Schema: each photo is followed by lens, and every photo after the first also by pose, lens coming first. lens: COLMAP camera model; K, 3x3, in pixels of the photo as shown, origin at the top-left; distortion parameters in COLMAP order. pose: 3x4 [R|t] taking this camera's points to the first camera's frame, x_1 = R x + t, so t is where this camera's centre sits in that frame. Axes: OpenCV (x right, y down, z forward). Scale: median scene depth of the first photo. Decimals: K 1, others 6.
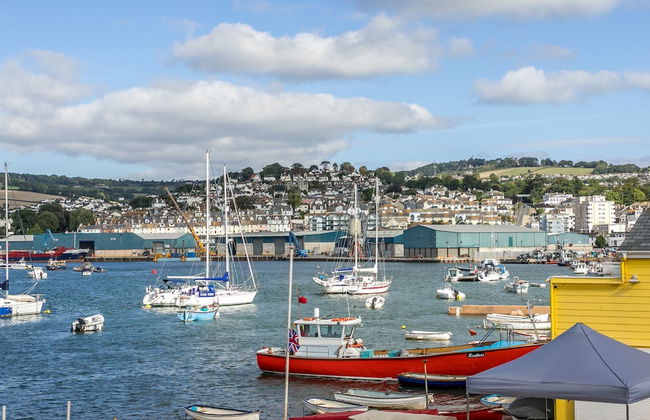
lens RADIAL K [[1475.0, 0, 325.0], [0, 1475.0, 210.0], [0, 0, 1]] dist [0.320318, -0.220283]
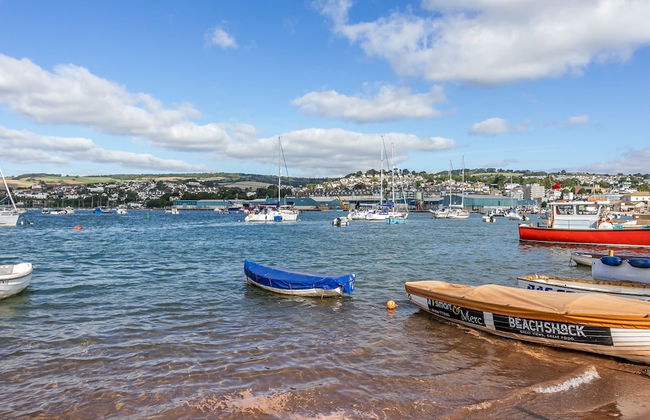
lens RADIAL K [[1475.0, 0, 325.0], [0, 1475.0, 210.0], [0, 0, 1]] dist [0.320318, -0.220283]
pose [[0.969674, 0.024959, -0.243123, 0.406570], [-0.000136, 0.994826, 0.101589, -0.183215], [0.244401, -0.098475, 0.964661, -1.044029]]
